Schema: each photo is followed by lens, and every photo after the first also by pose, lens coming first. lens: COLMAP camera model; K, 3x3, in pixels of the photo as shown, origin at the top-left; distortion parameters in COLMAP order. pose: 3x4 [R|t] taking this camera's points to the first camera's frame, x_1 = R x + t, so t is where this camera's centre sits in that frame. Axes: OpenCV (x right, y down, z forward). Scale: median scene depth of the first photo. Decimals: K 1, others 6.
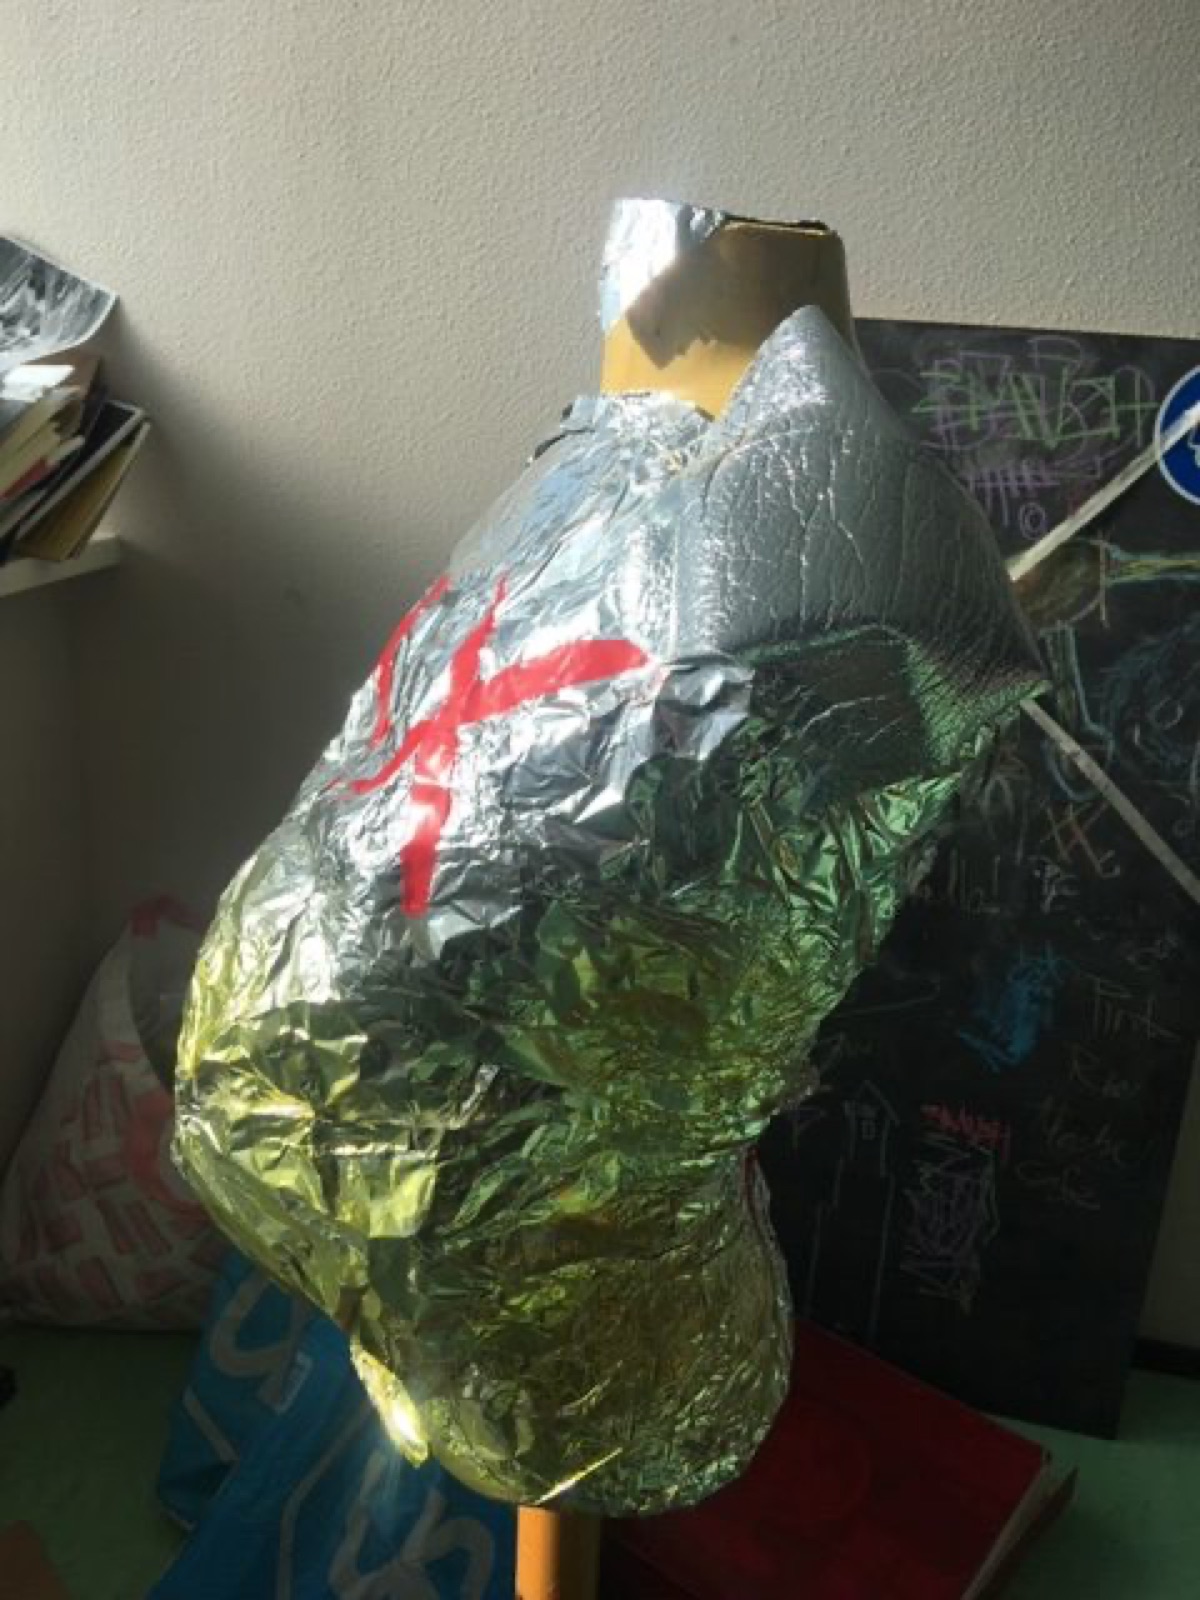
lens RADIAL K [[1349.6, 0, 593.6], [0, 1349.6, 798.4], [0, 0, 1]] dist [0.098724, -0.167548]
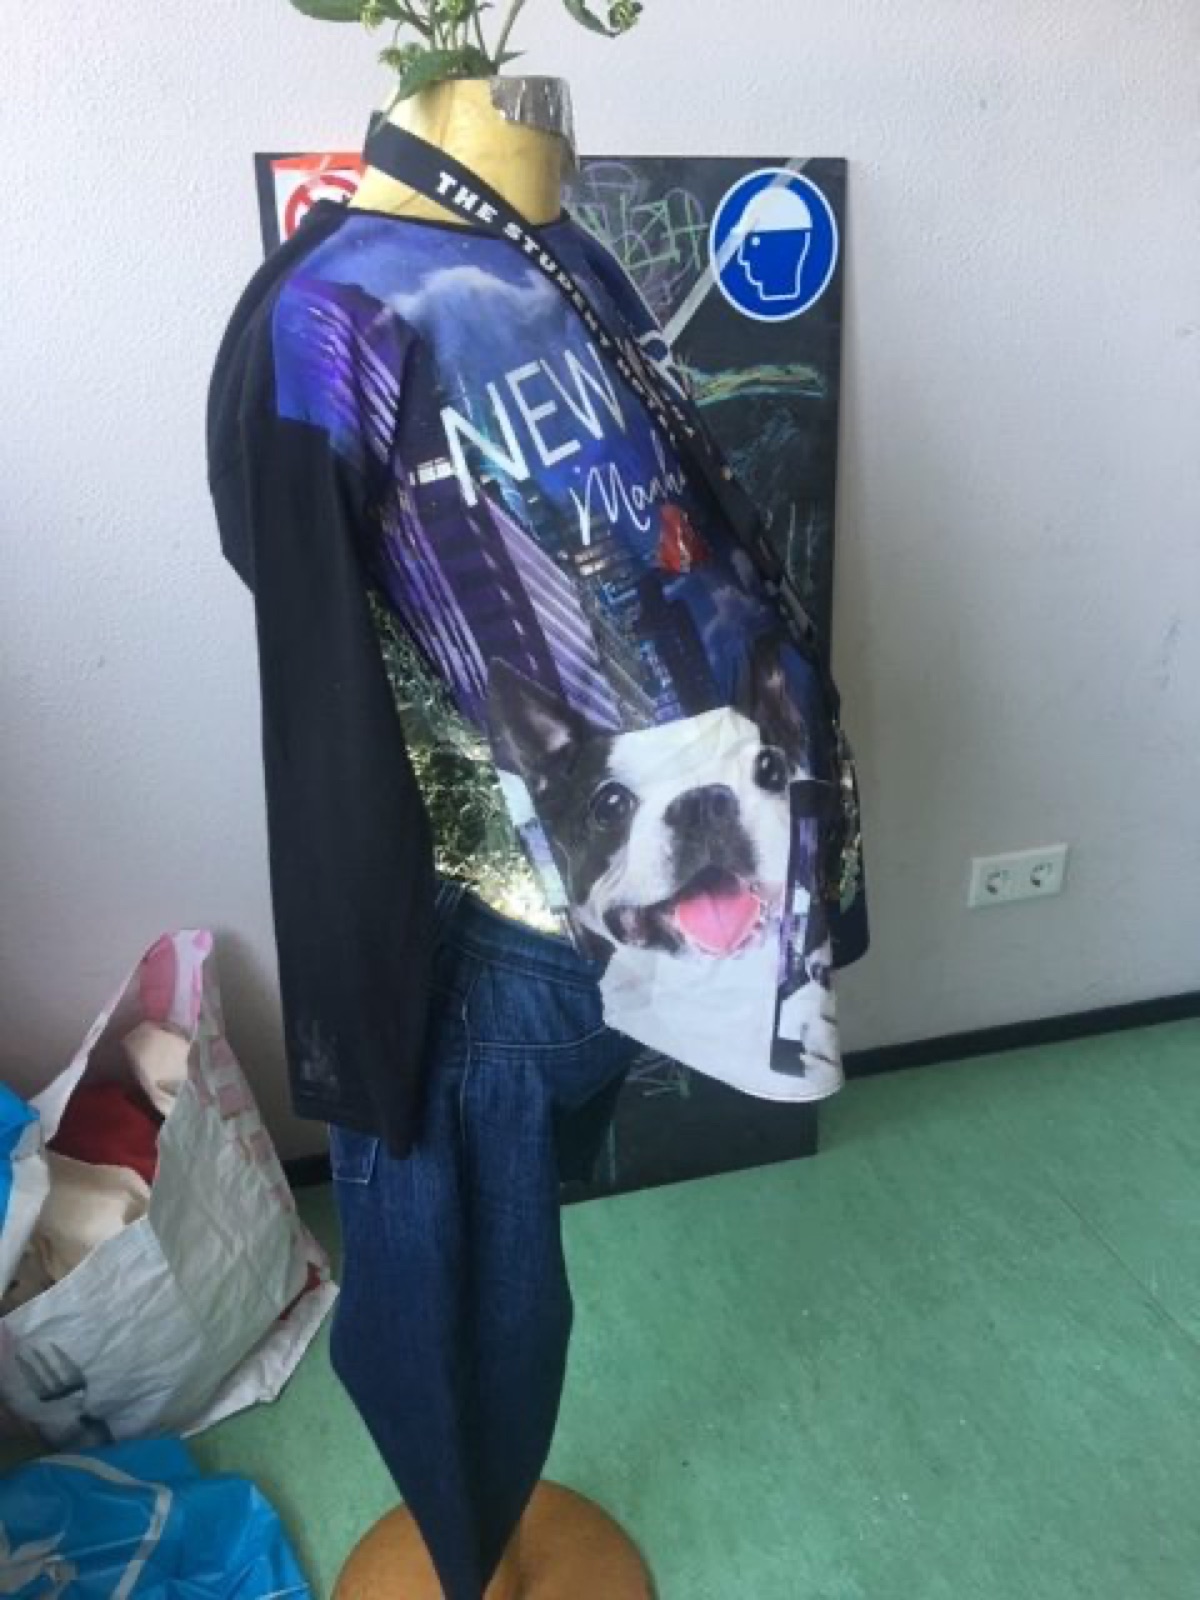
lens RADIAL K [[1349.6, 0, 600.6], [0, 1349.6, 807.0], [0, 0, 1]] dist [0.098724, -0.167548]
pose [[0.855672, -0.272848, 0.439748, -0.230172], [0.219864, 0.960889, 0.168382, -0.053059], [-0.468492, -0.047395, 0.882196, 0.094522]]
